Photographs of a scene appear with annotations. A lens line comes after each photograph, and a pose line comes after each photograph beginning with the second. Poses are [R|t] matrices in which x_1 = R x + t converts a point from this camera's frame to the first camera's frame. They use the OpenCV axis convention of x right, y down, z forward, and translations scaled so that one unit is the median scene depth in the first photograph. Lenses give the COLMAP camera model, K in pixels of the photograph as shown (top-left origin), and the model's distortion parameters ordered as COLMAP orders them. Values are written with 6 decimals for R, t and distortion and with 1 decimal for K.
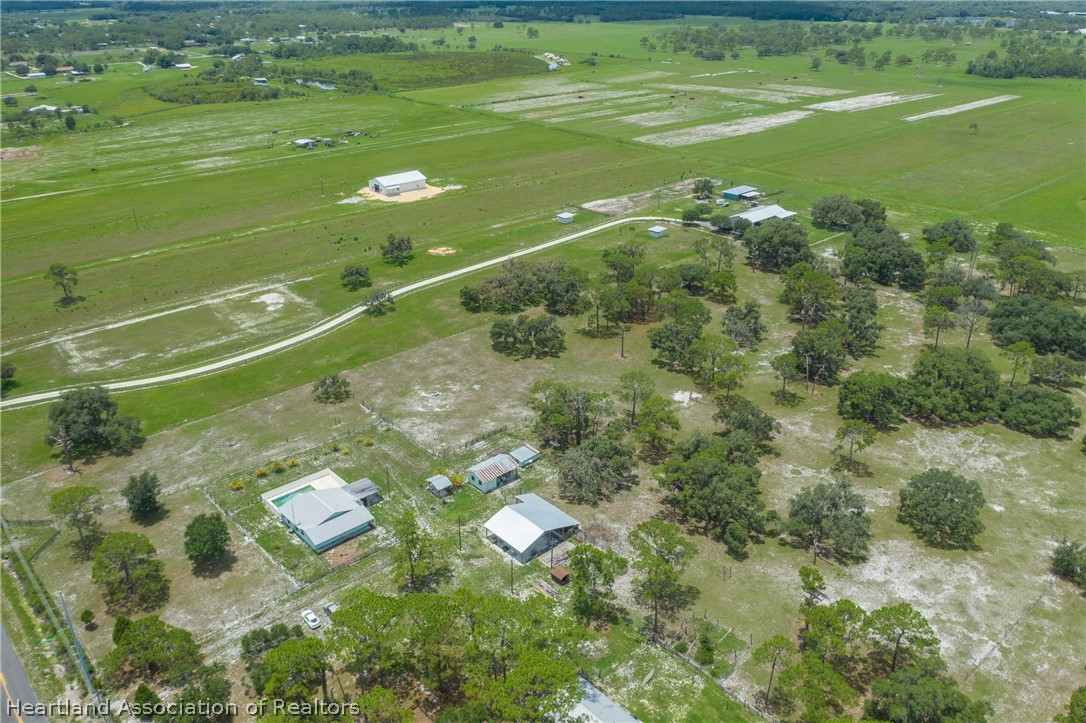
lens RADIAL K [[861.2, 0, 547.9], [0, 861.2, 365.0], [0, 0, 1]] dist [-0.011574, -0.003778]
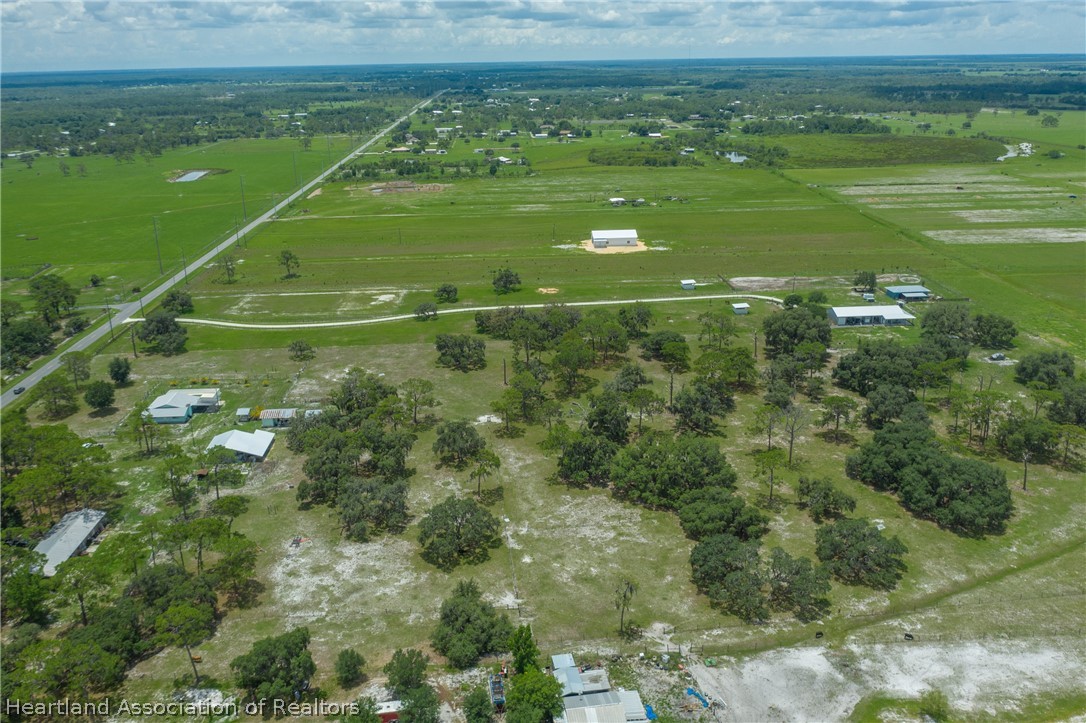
lens RADIAL K [[861.2, 0, 542.9], [0, 861.2, 356.8], [0, 0, 1]] dist [-0.011574, -0.003778]
pose [[0.776259, 0.201444, -0.597363, 0.679513], [-0.255417, 0.966813, -0.005877, -0.042300], [0.576354, 0.157138, 0.801950, 0.083912]]
